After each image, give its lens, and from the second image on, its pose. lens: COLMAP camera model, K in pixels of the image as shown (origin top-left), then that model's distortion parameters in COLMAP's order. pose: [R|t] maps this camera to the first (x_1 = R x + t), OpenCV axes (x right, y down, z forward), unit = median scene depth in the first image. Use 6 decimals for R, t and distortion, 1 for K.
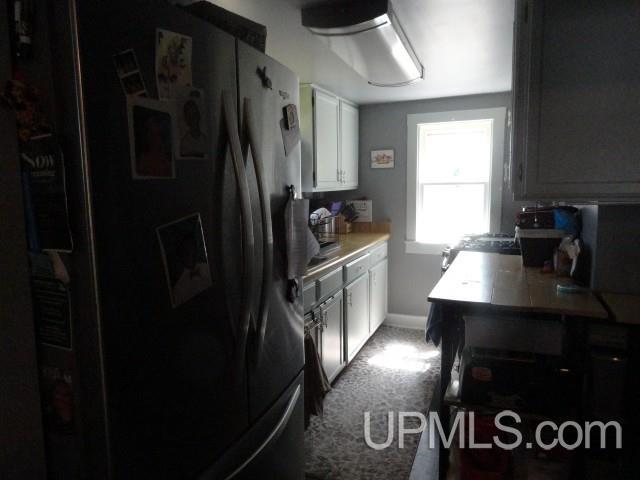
lens RADIAL K [[447.8, 0, 320.0], [0, 447.8, 240.0], [0, 0, 1]] dist [0.003302, 0.000284]
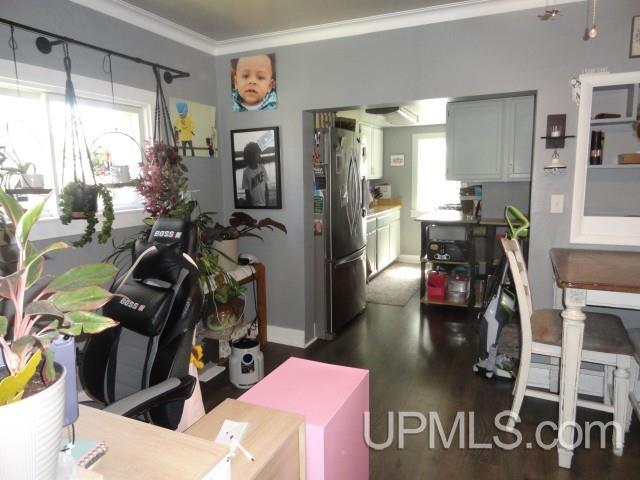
lens RADIAL K [[447.8, 0, 320.0], [0, 447.8, 240.0], [0, 0, 1]] dist [0.003302, 0.000284]
pose [[0.999476, 0.004609, -0.032043, -0.100756], [-0.004064, 0.999846, 0.017057, 0.095015], [0.032116, -0.016918, 0.999341, -0.733186]]
